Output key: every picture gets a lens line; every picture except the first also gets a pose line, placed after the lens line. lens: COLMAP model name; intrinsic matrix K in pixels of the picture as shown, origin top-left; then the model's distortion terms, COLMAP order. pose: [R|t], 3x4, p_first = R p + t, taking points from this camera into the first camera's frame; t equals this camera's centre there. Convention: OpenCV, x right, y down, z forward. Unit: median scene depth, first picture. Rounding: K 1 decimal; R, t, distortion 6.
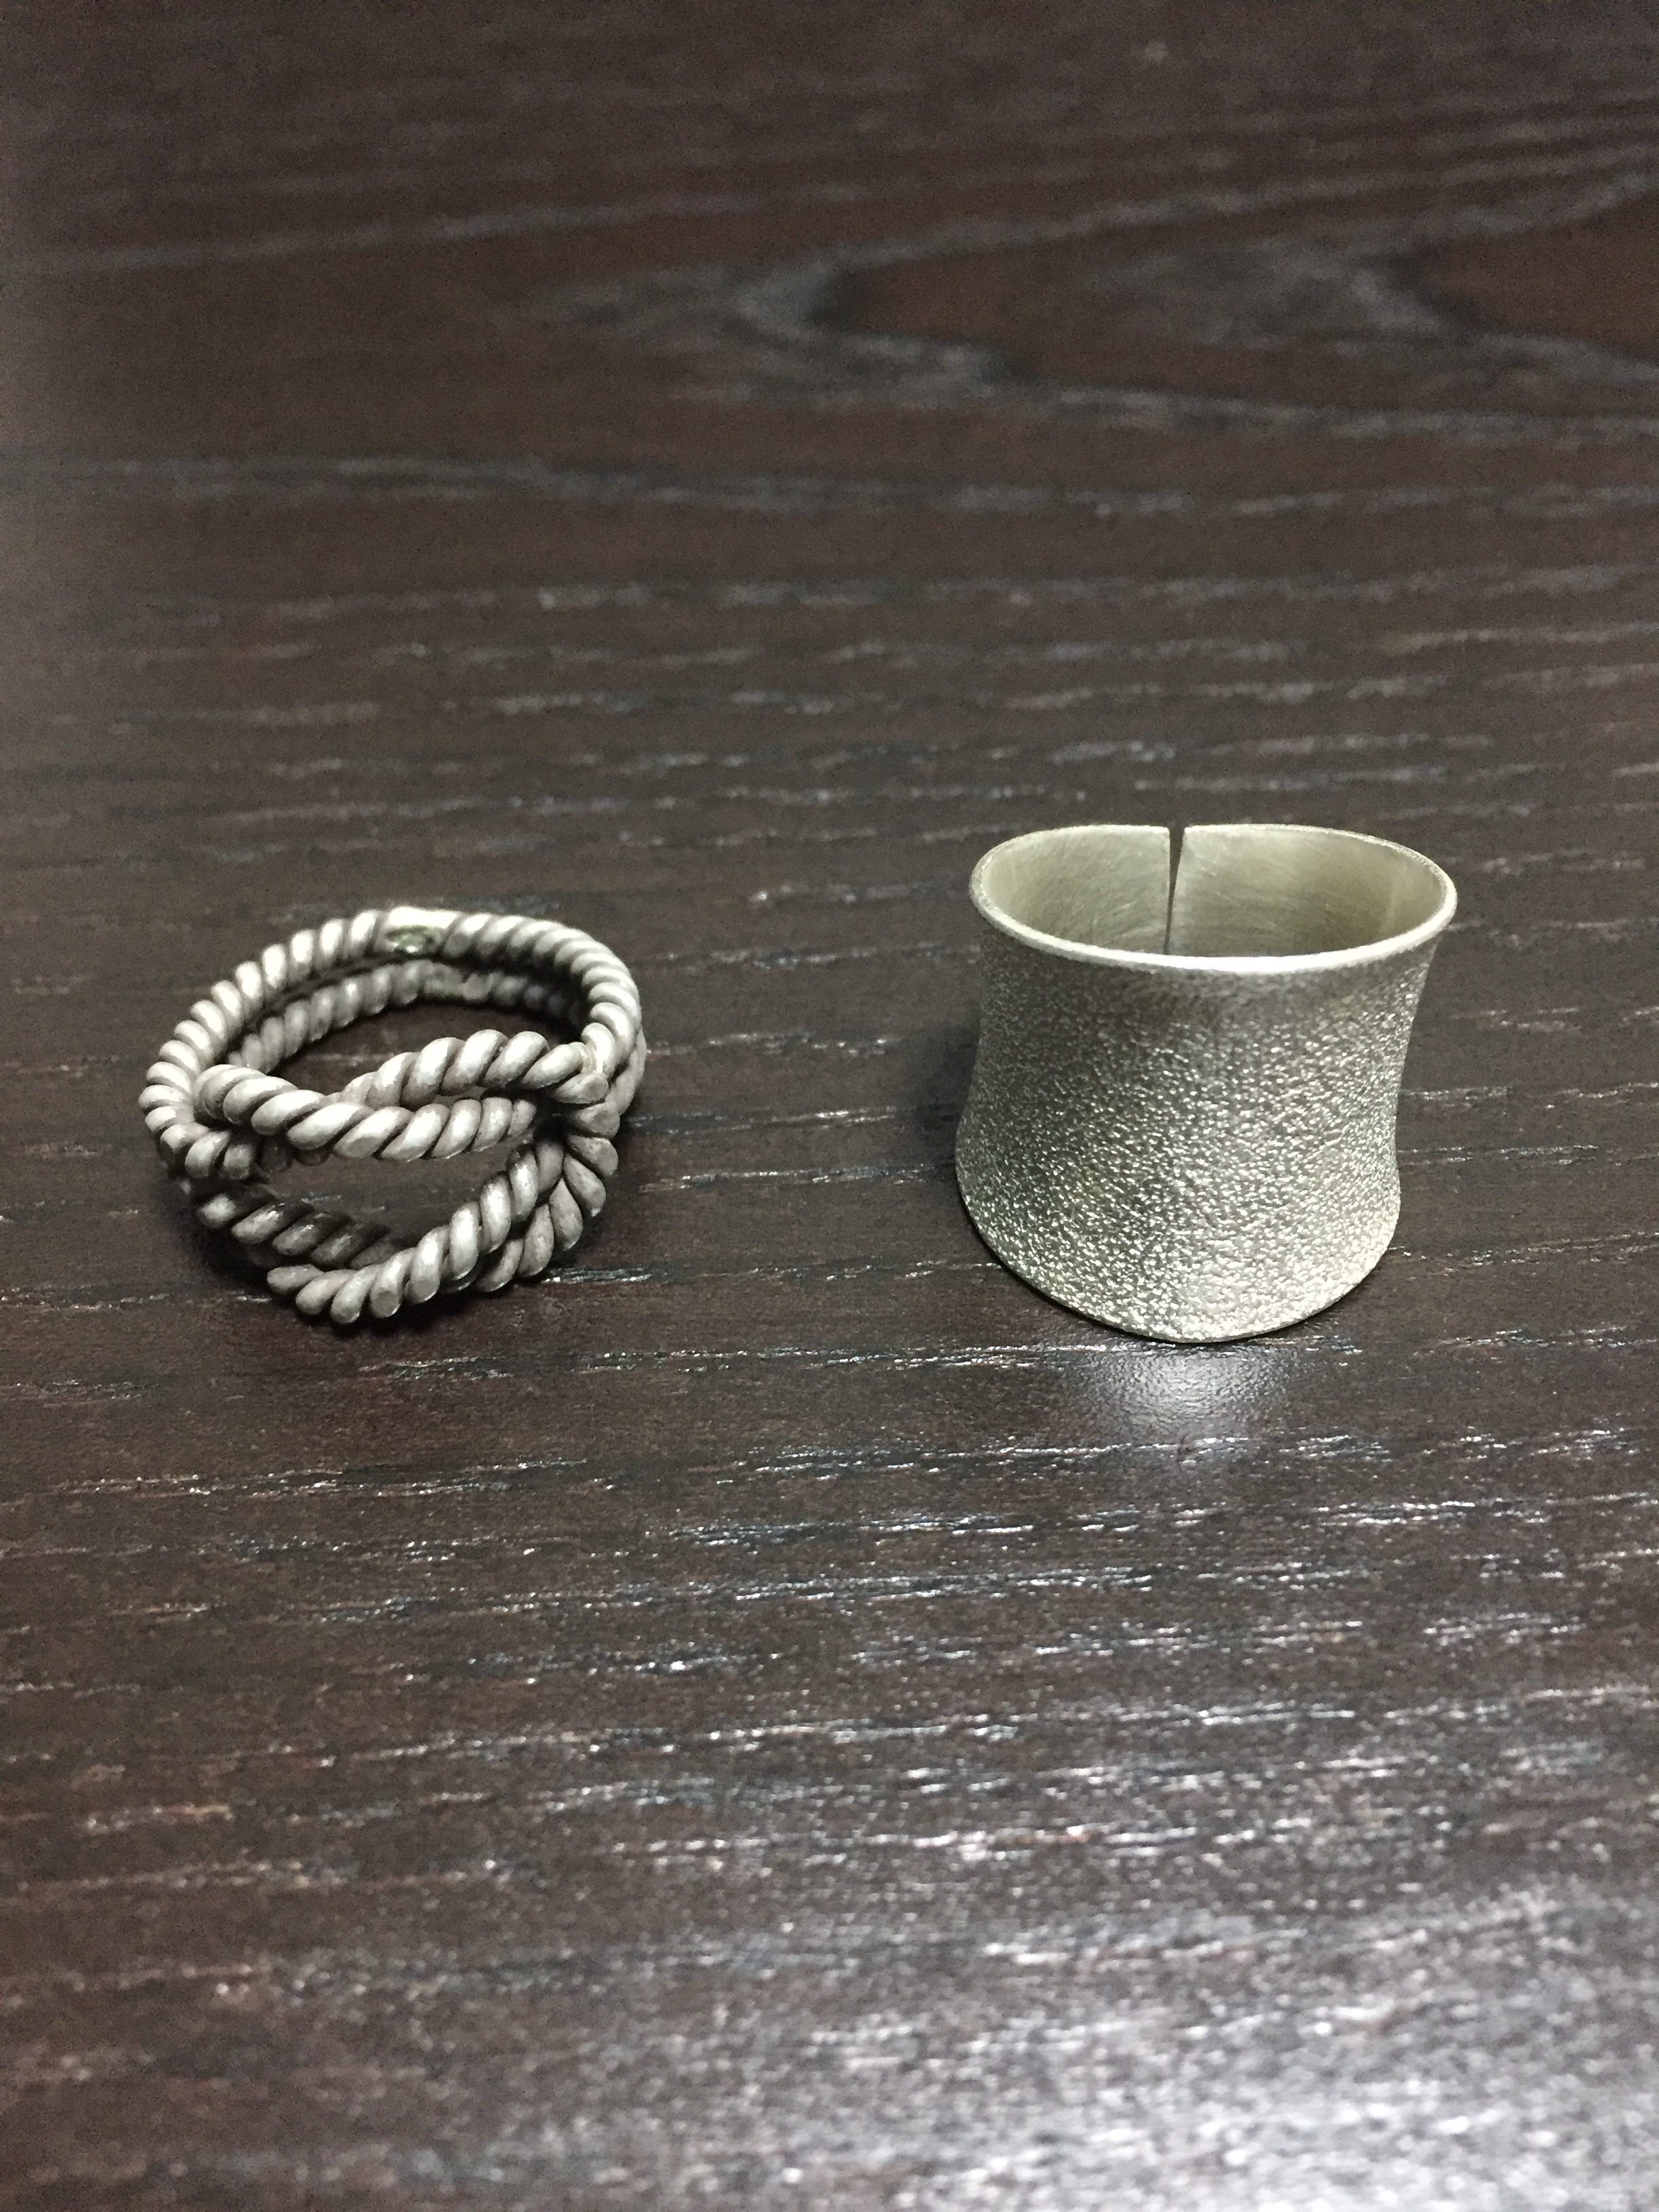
lens RADIAL K [[2054.1, 0, 824.3], [0, 2054.1, 1101.1], [0, 0, 1]] dist [0.015496, 0.000000]
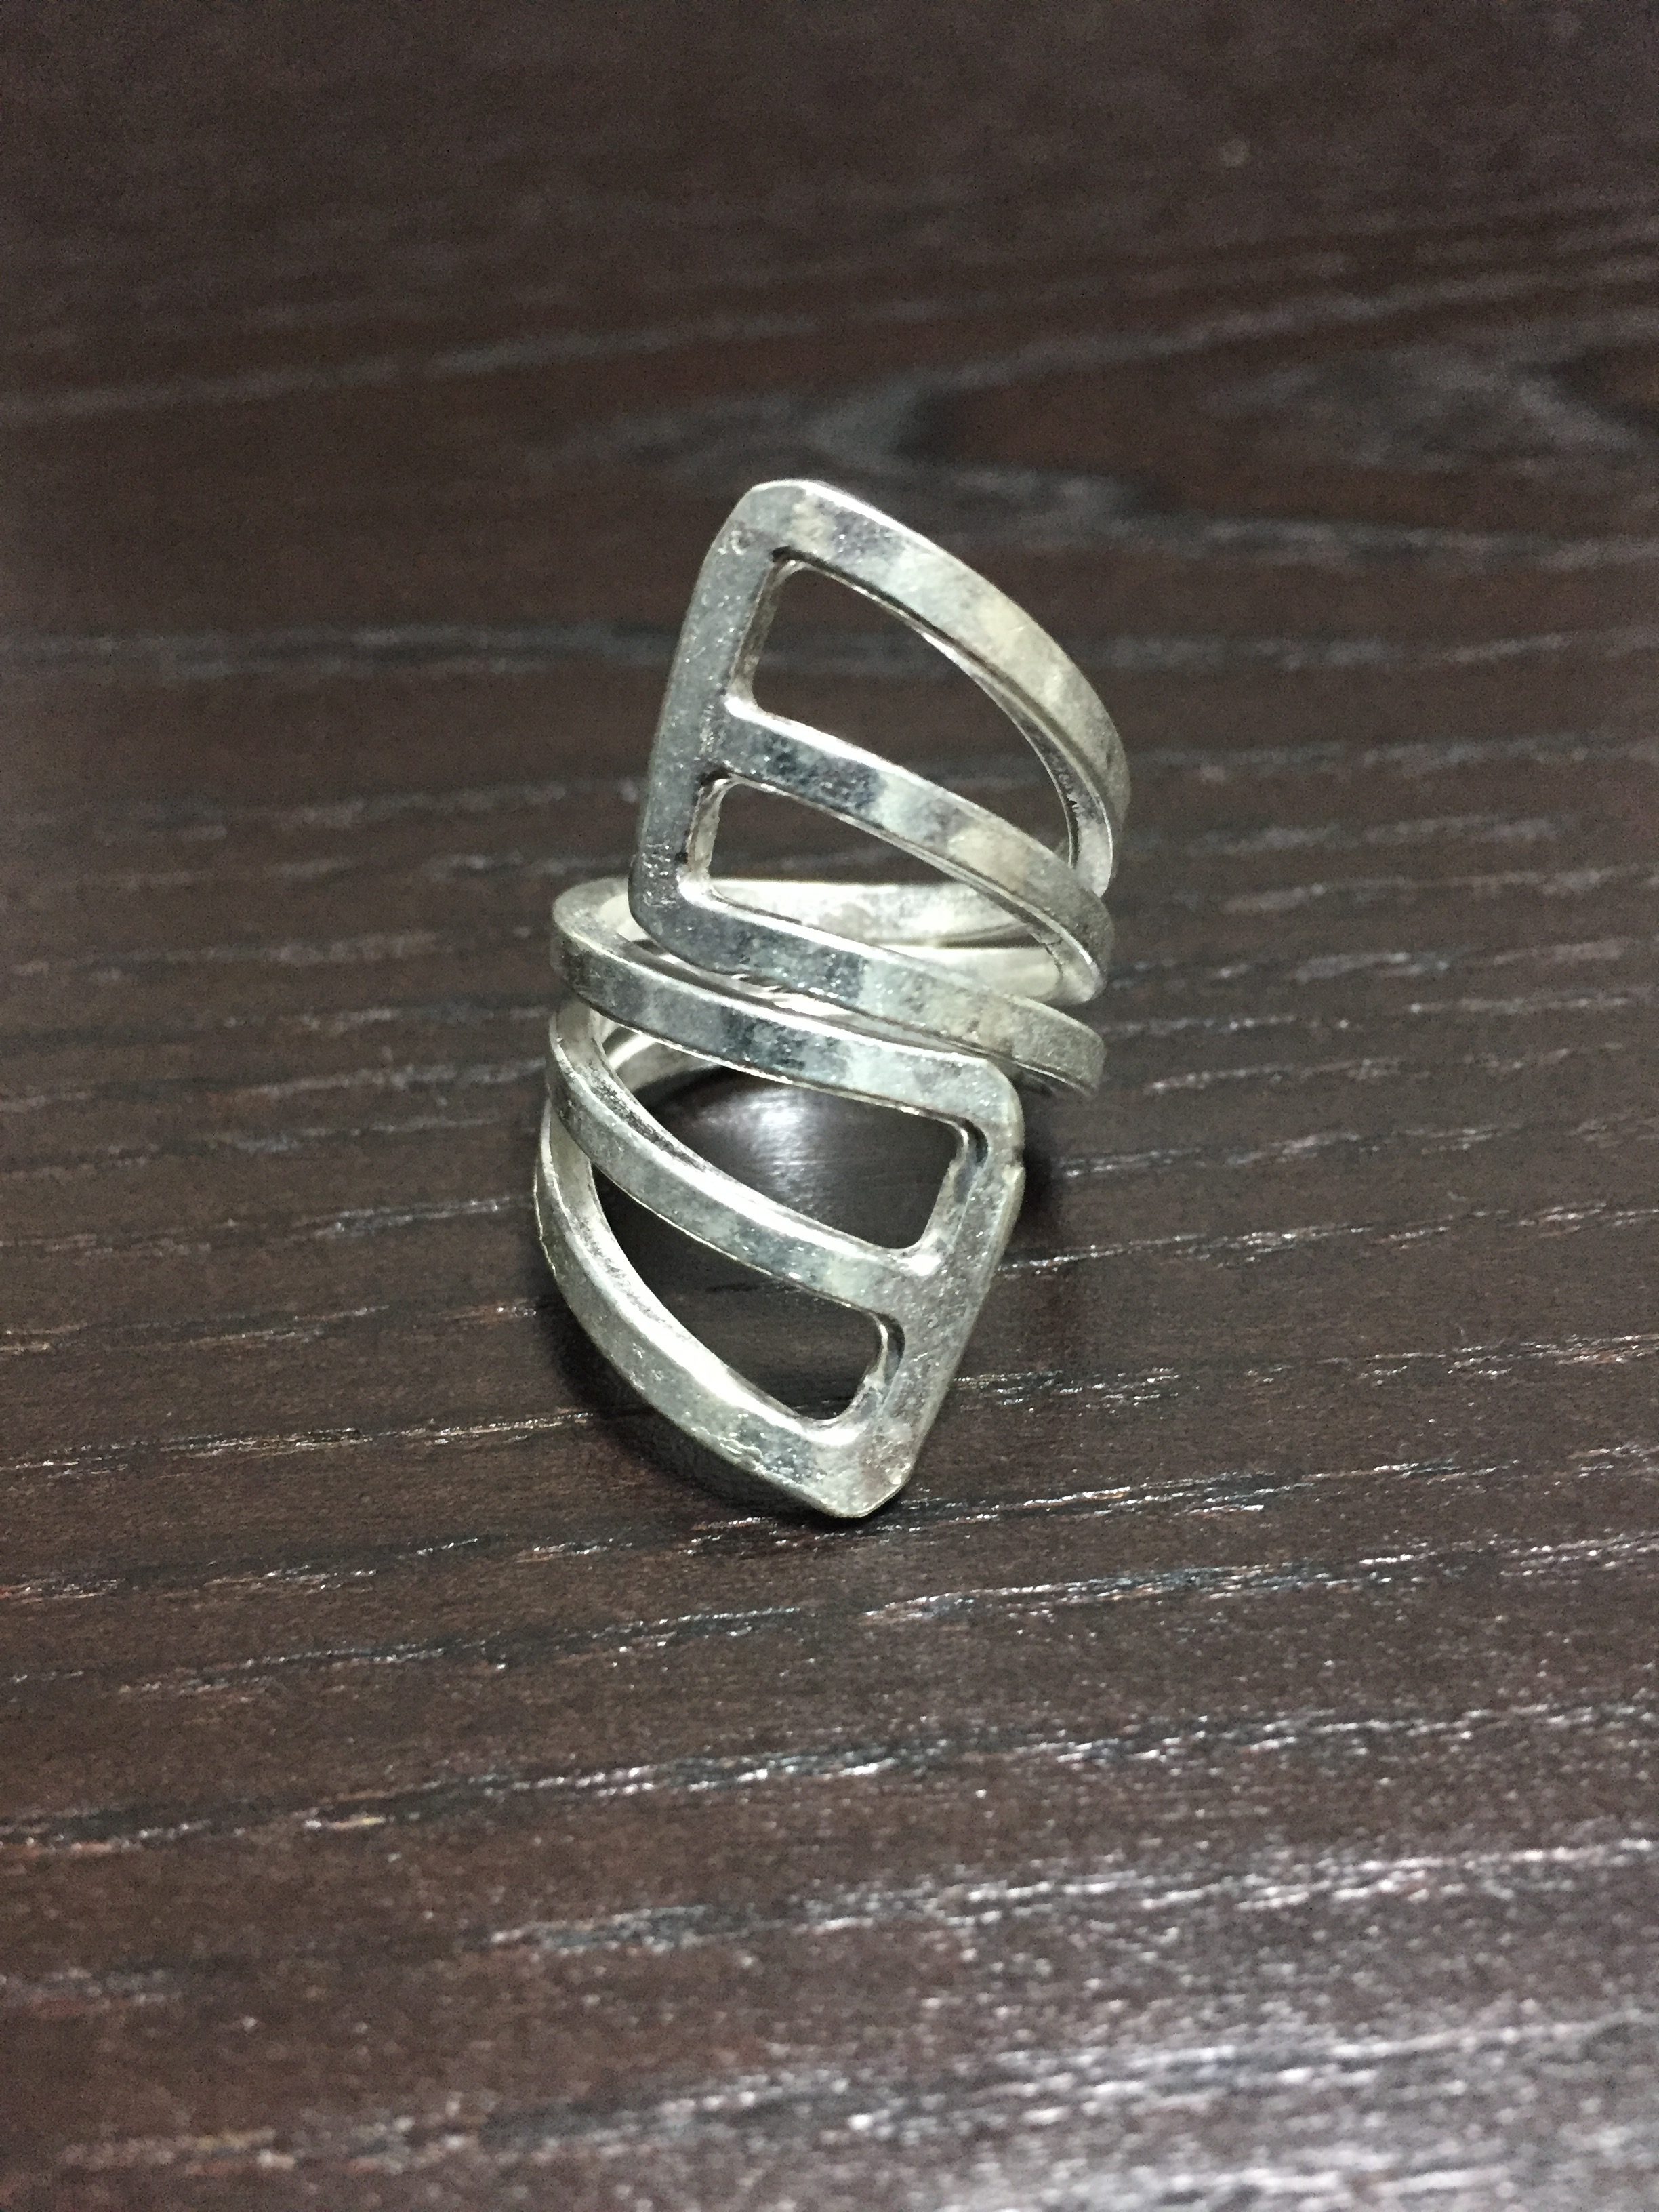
lens RADIAL K [[2054.1, 0, 828.4], [0, 2054.1, 1114.0], [0, 0, 1]] dist [0.015496, 0.000000]
pose [[0.999052, -0.034955, 0.025939, -0.086372], [0.036414, 0.997645, -0.058116, -0.070766], [-0.023847, 0.059005, 0.997973, 0.206780]]
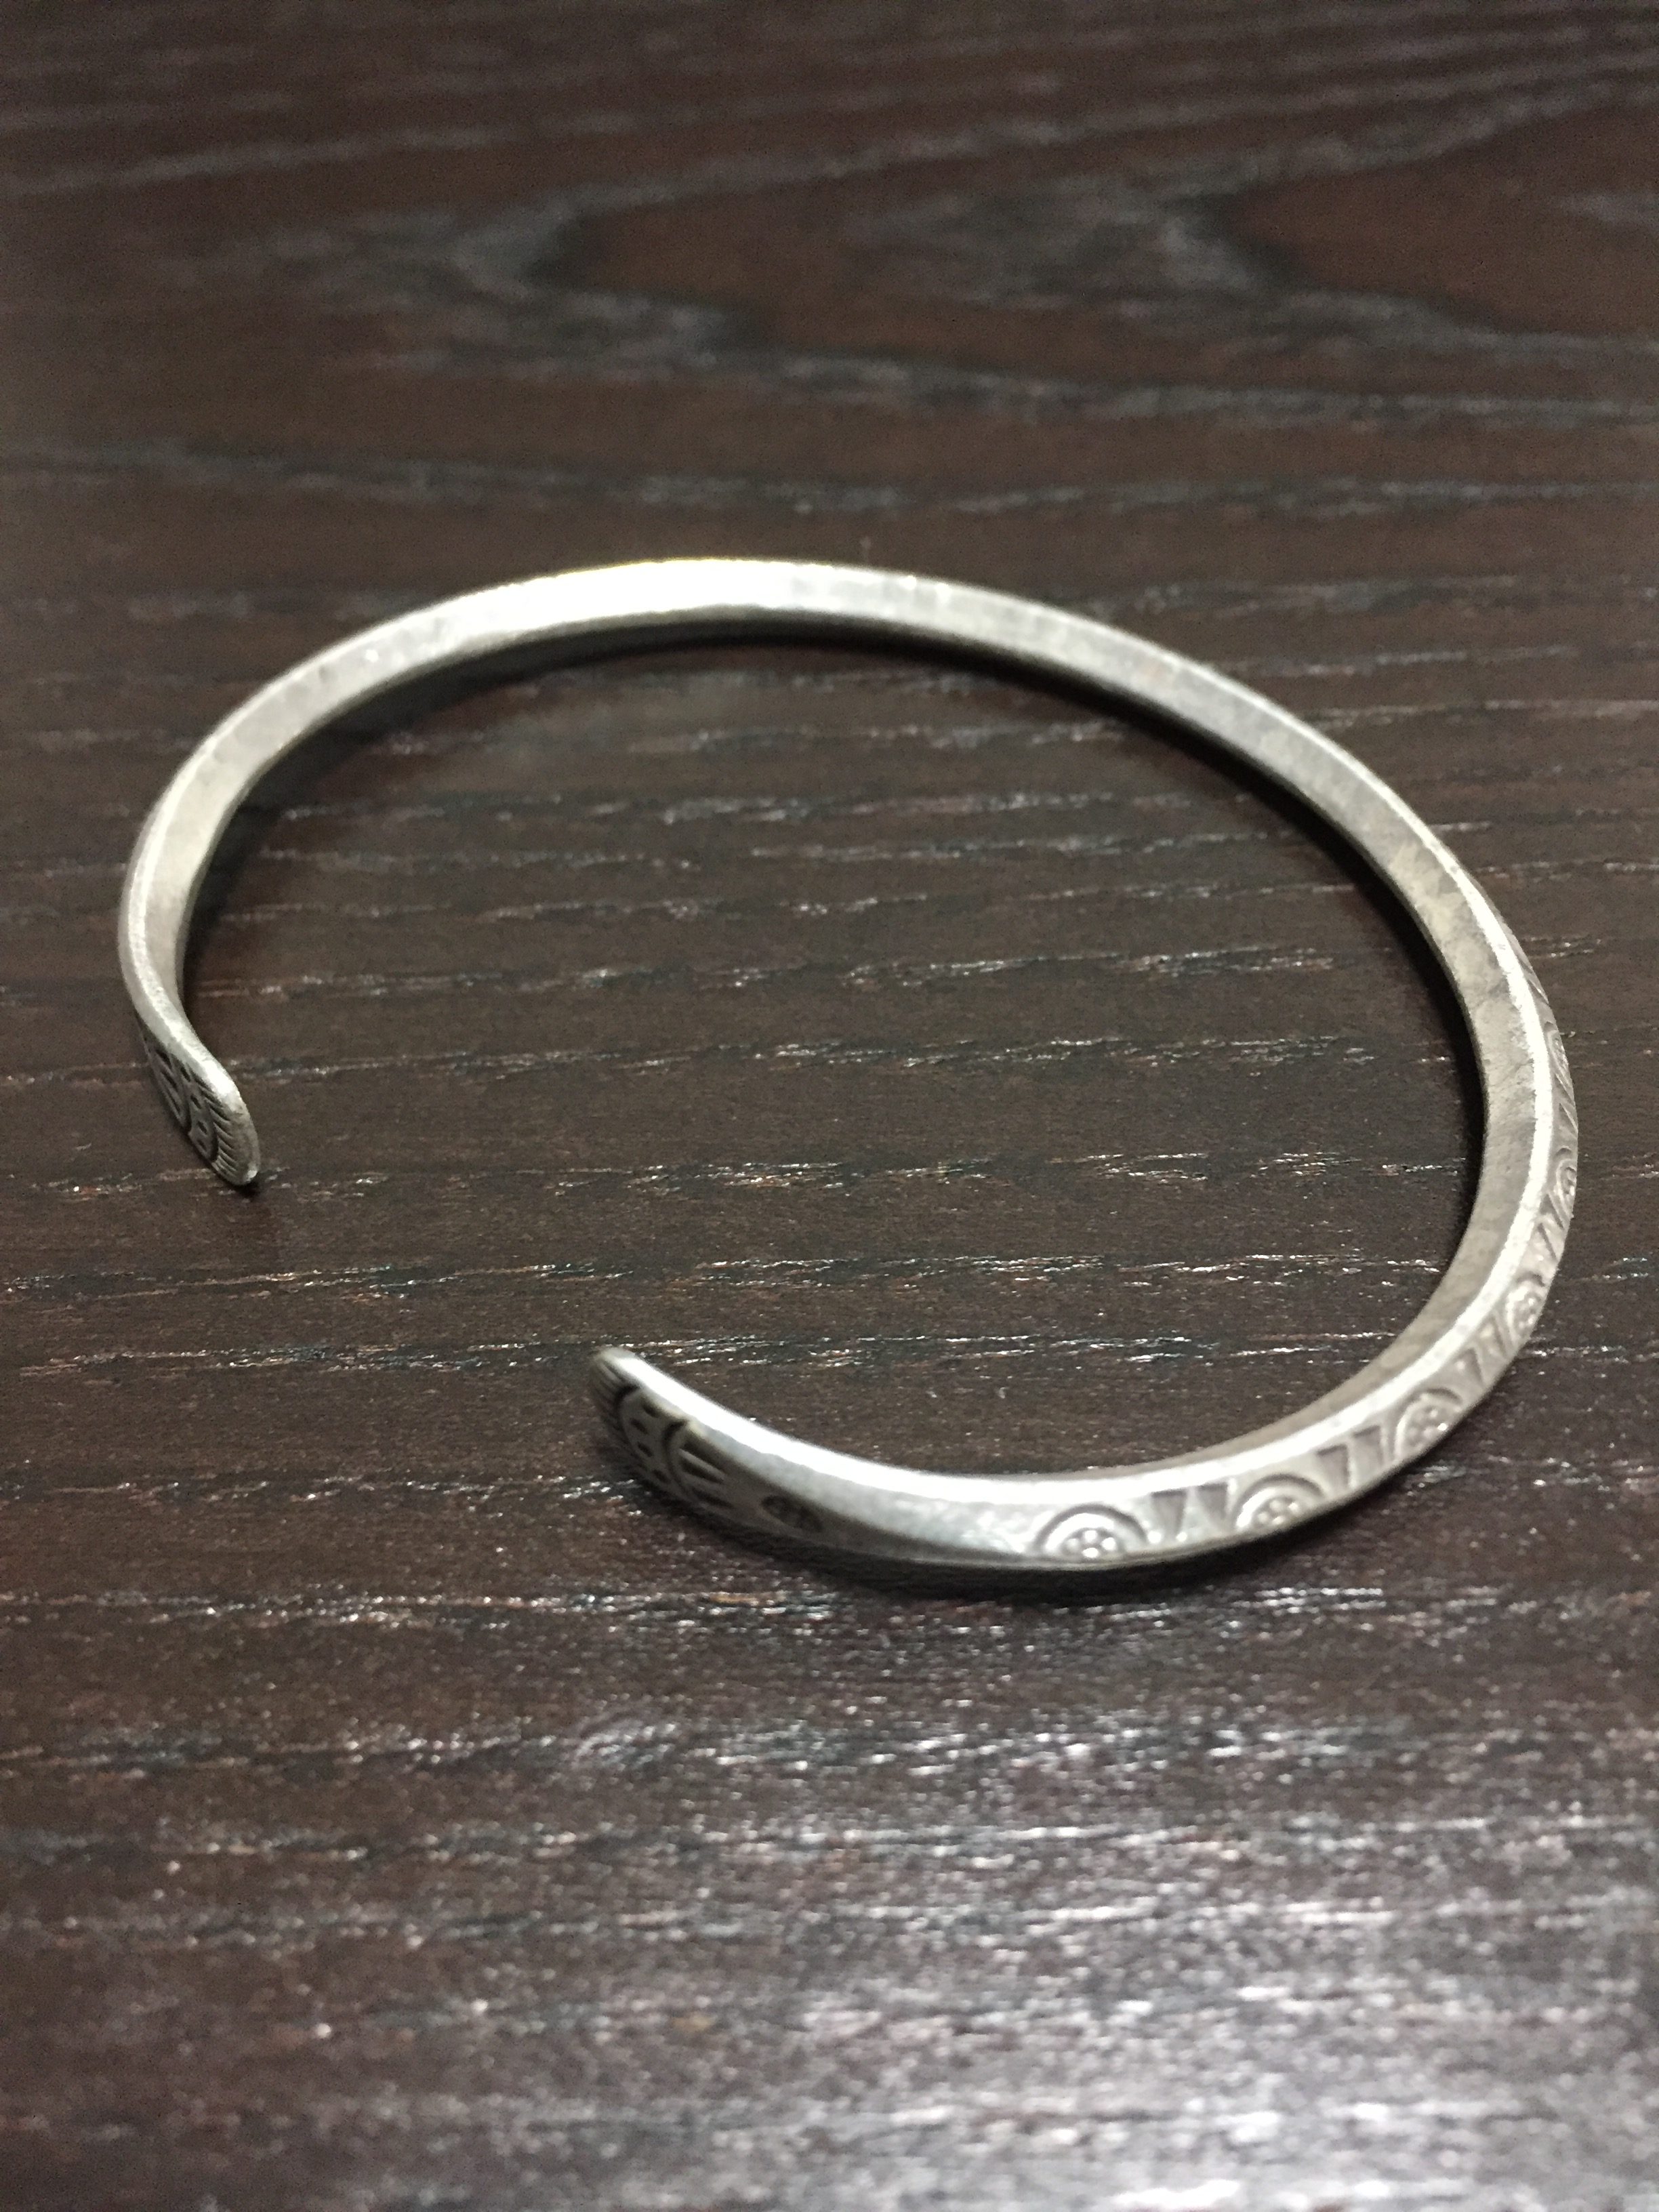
lens RADIAL K [[2054.1, 0, 836.2], [0, 2054.1, 1124.0], [0, 0, 1]] dist [0.015496, 0.000000]
pose [[0.999227, 0.015875, -0.035969, 0.203476], [-0.014185, 0.998805, 0.046769, -0.076650], [0.036668, -0.046223, 0.998258, 0.142750]]
